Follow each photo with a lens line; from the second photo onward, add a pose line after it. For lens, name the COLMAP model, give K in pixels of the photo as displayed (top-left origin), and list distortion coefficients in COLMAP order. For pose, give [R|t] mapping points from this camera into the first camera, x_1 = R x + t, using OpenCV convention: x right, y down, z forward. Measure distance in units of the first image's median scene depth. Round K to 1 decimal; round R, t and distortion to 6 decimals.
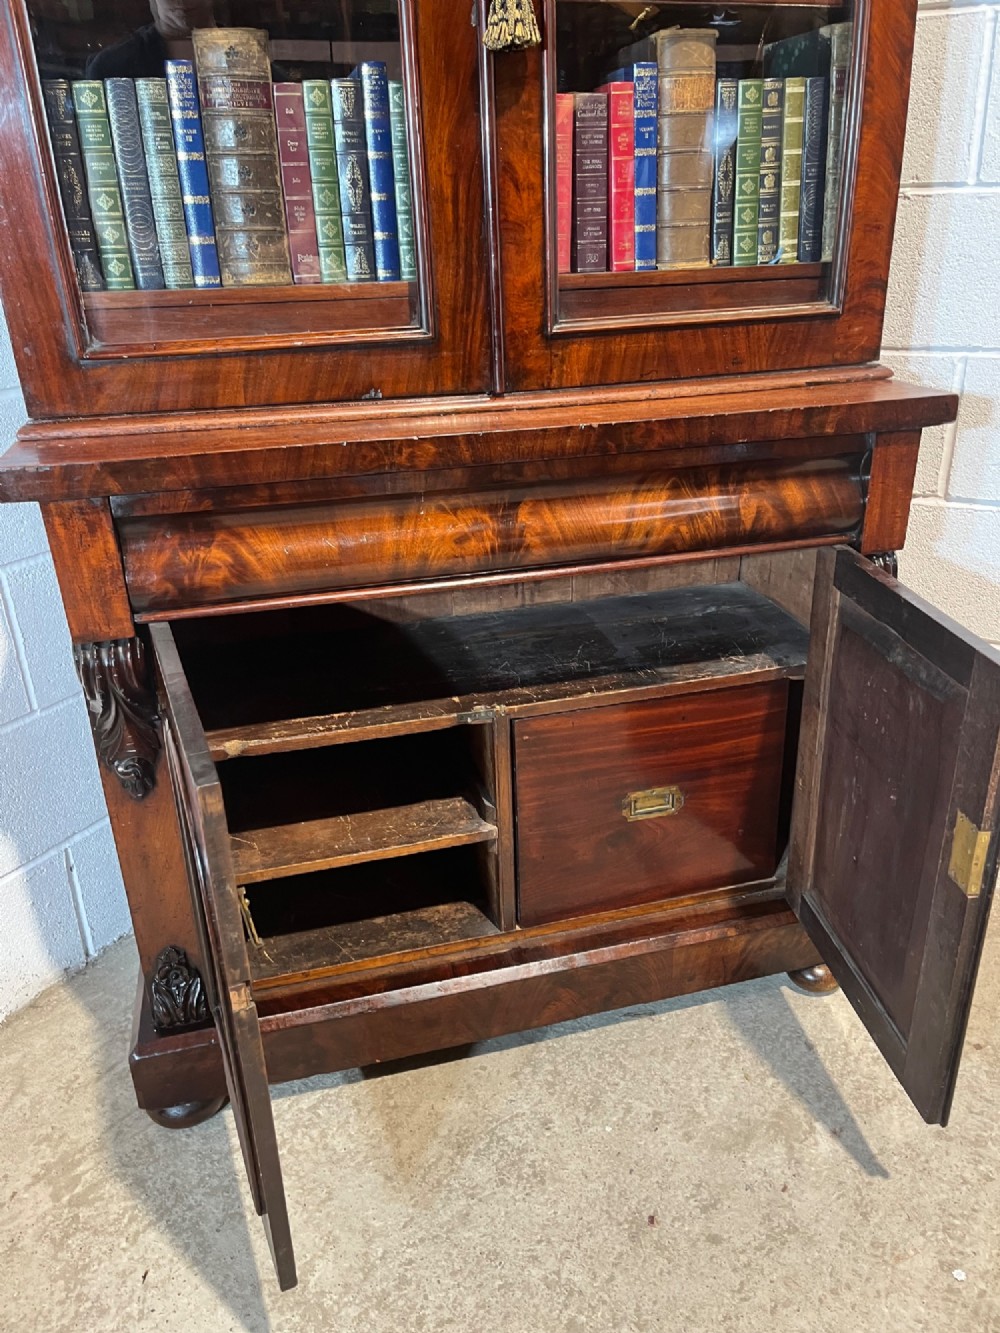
lens RADIAL K [[1006.0, 0, 510.0], [0, 1006.0, 667.3], [0, 0, 1]] dist [0.065164, -0.094169]
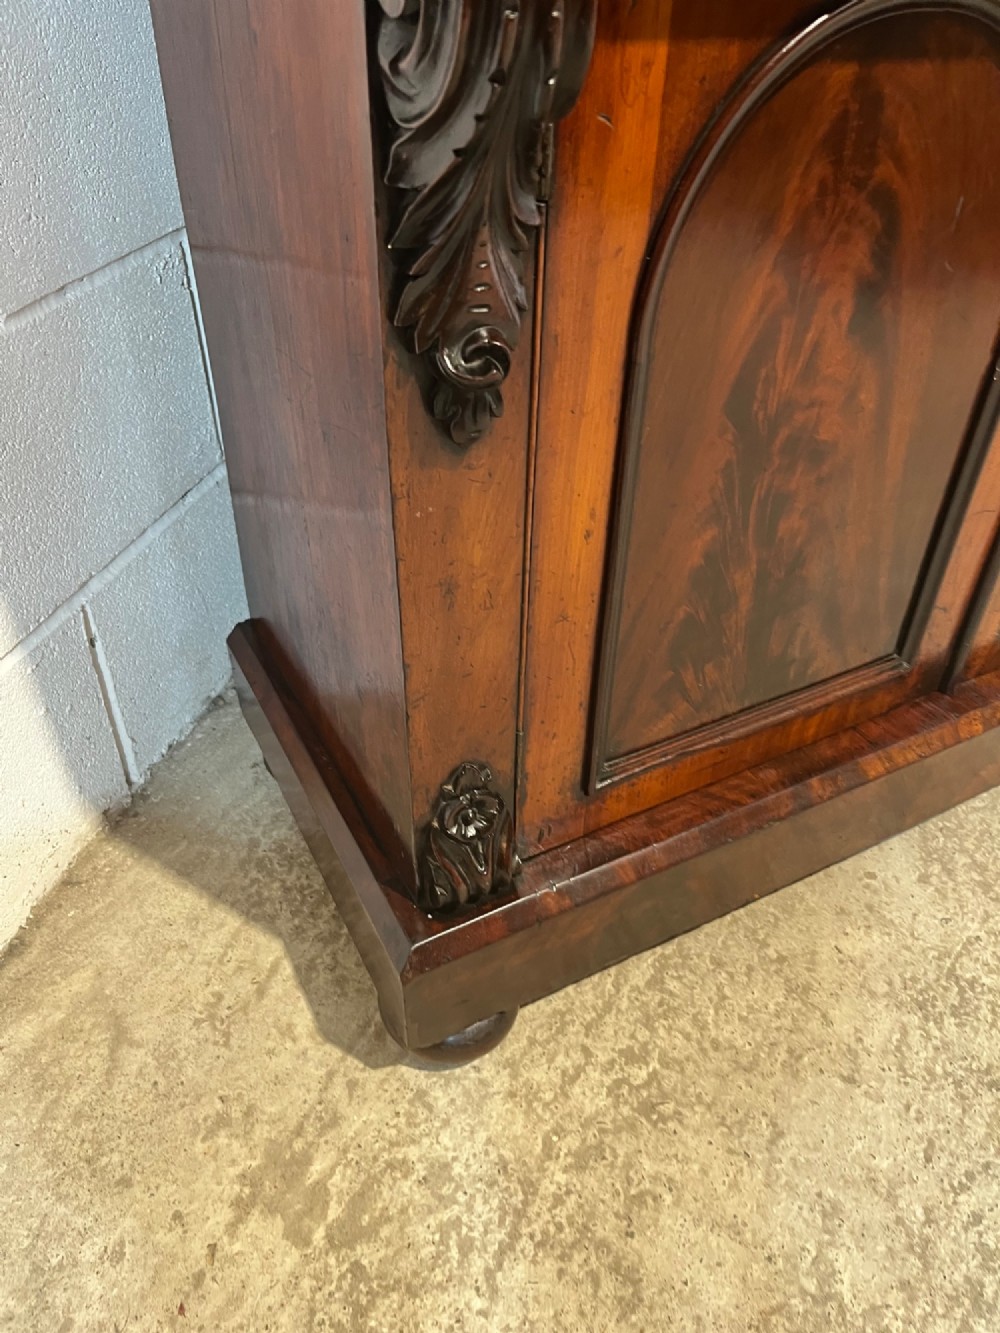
lens RADIAL K [[1006.0, 0, 509.8], [0, 1006.0, 677.0], [0, 0, 1]] dist [0.065164, -0.094169]
pose [[0.972115, -0.109979, 0.207116, -0.438686], [0.051889, 0.962193, 0.267380, 0.109749], [-0.228692, -0.249177, 0.941069, 0.575187]]
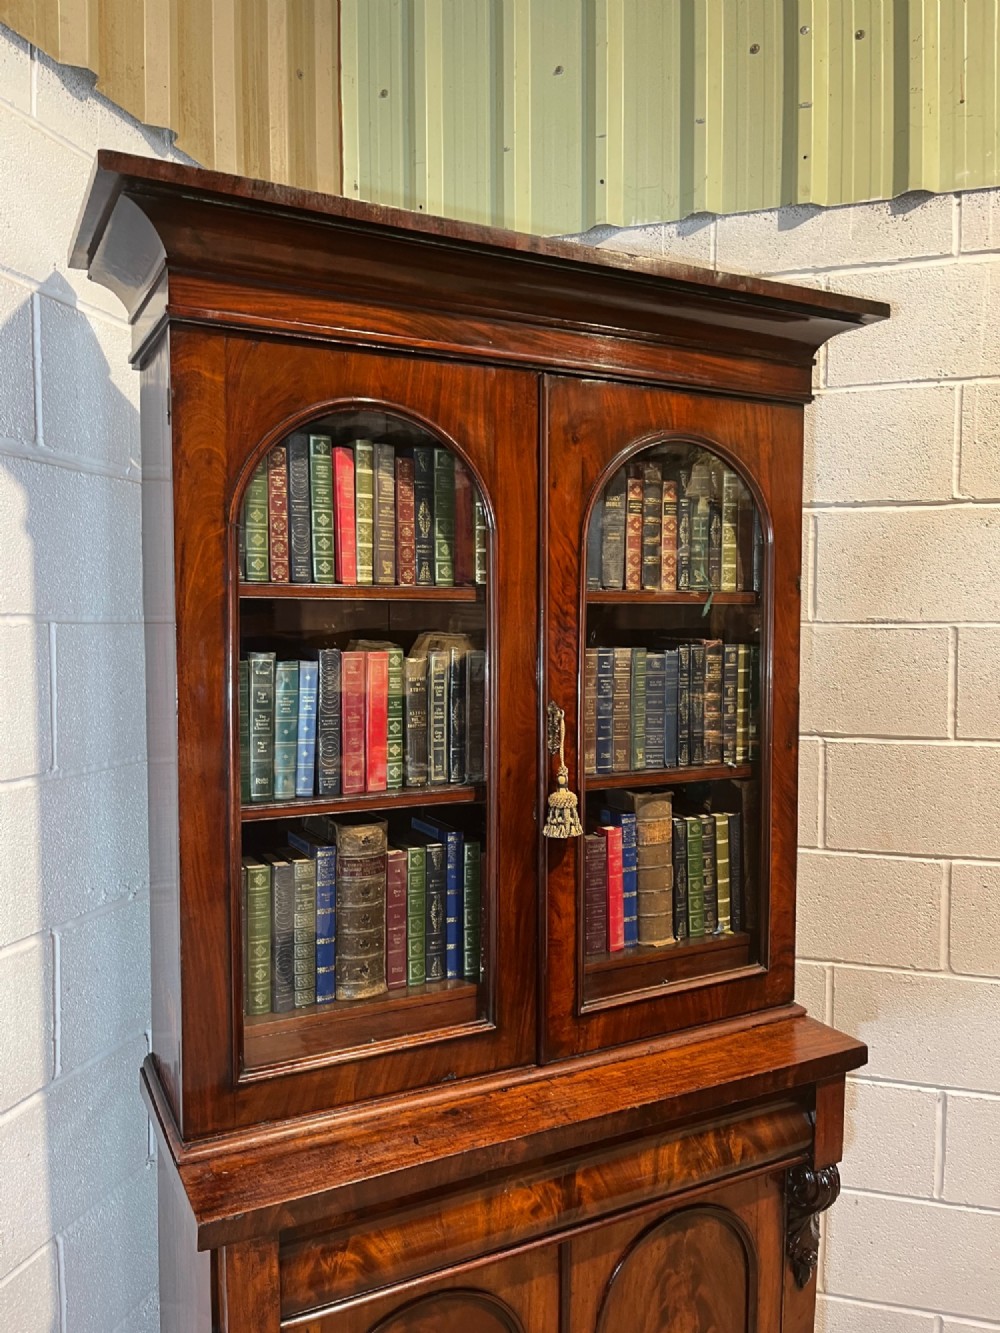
lens RADIAL K [[1006.0, 0, 501.8], [0, 1006.0, 664.4], [0, 0, 1]] dist [0.065164, -0.094169]
pose [[0.973514, 0.021330, 0.227630, -0.357956], [0.062384, 0.933075, -0.354230, -0.289043], [-0.219952, 0.359049, 0.907031, -0.317474]]
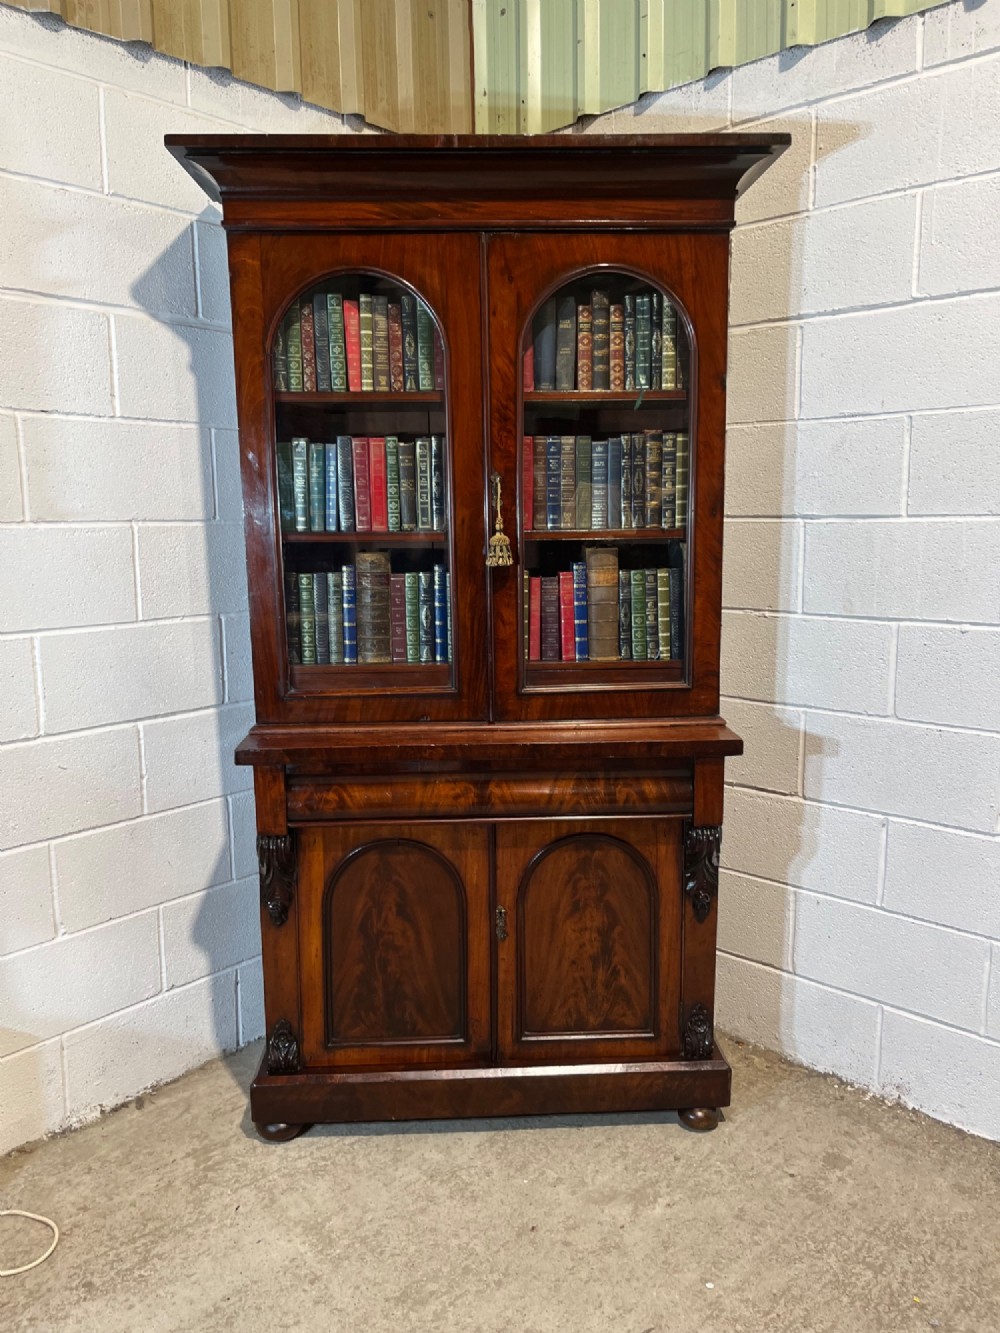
lens RADIAL K [[1006.0, 0, 499.0], [0, 1006.0, 662.9], [0, 0, 1]] dist [0.065164, -0.094169]
pose [[0.977105, 0.051305, -0.206481, 0.378513], [-0.101913, 0.964771, -0.242552, 0.073559], [0.186763, 0.258042, 0.947910, -0.785554]]
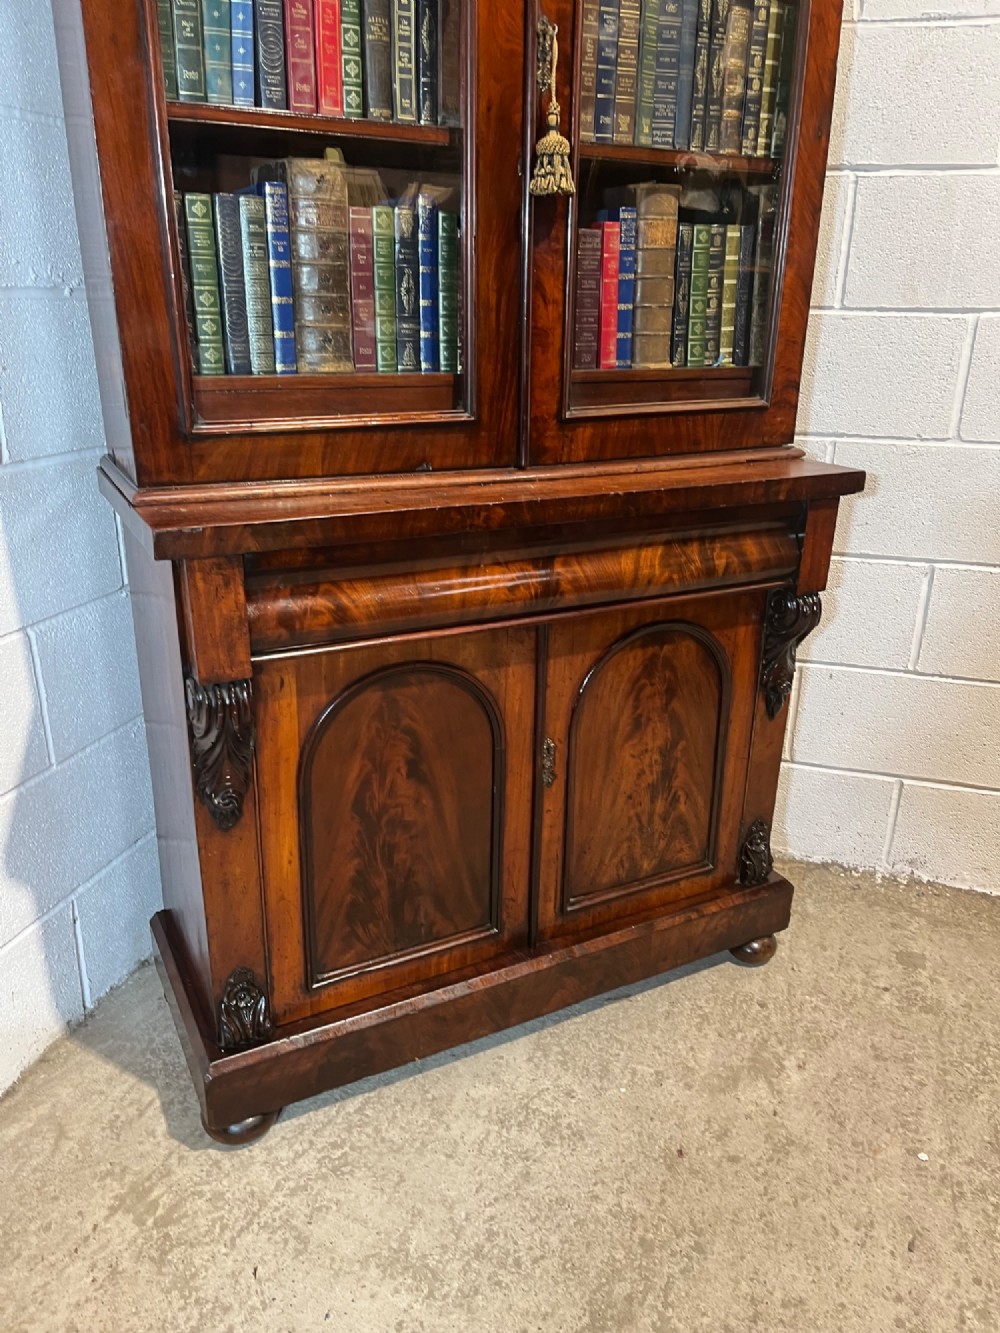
lens RADIAL K [[1006.0, 0, 511.8], [0, 1006.0, 678.6], [0, 0, 1]] dist [0.065164, -0.094169]
pose [[0.971322, -0.040064, 0.234366, -0.312997], [0.052430, 0.997529, -0.046769, 0.034763], [-0.231913, 0.057716, 0.971023, -0.143806]]
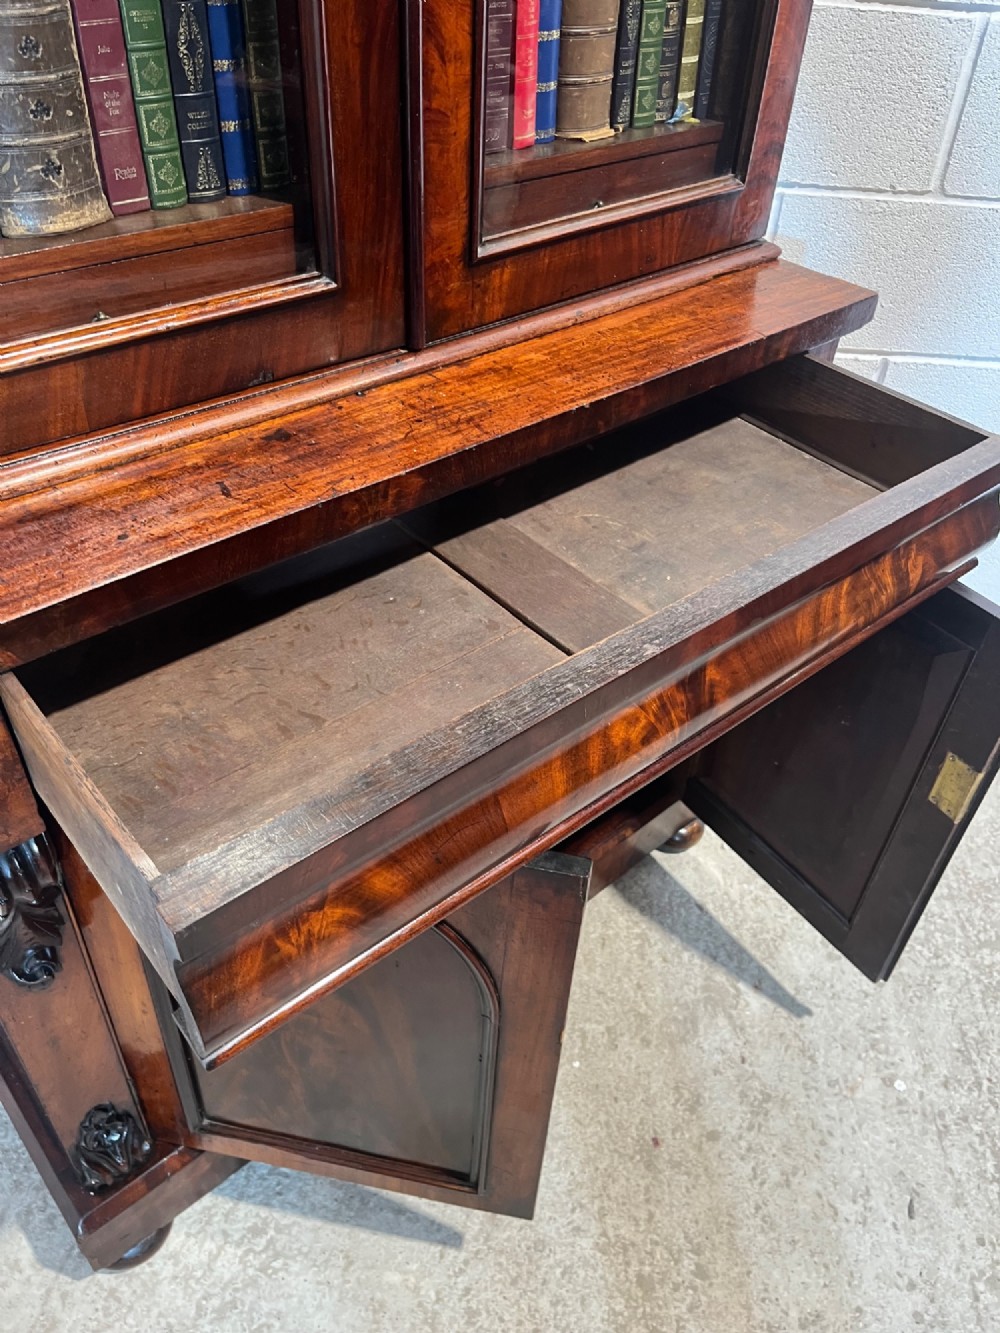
lens RADIAL K [[1006.0, 0, 505.4], [0, 1006.0, 658.4], [0, 0, 1]] dist [0.065164, -0.094169]
pose [[0.887781, -0.237182, 0.394450, -0.299516], [0.116843, 0.945064, 0.305289, -0.272835], [-0.445189, -0.224941, 0.866723, 0.272193]]
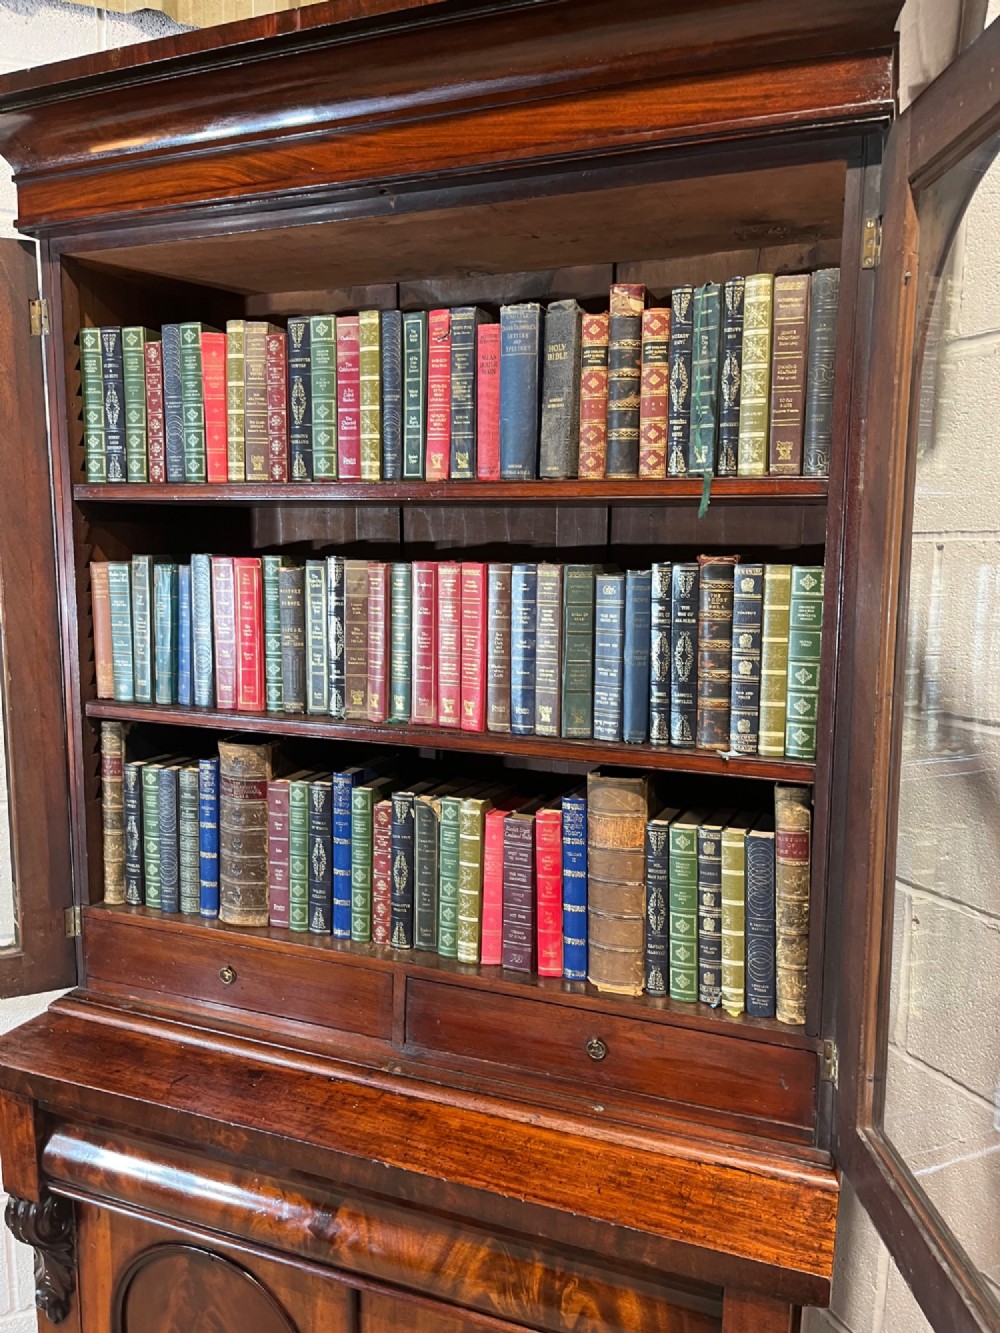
lens RADIAL K [[1006.0, 0, 487.3], [0, 1006.0, 673.5], [0, 0, 1]] dist [0.065164, -0.094169]
pose [[0.807398, 0.111572, -0.579362, 0.618013], [-0.270798, 0.942497, -0.195880, -0.474206], [0.524192, 0.315043, 0.791183, 0.104954]]
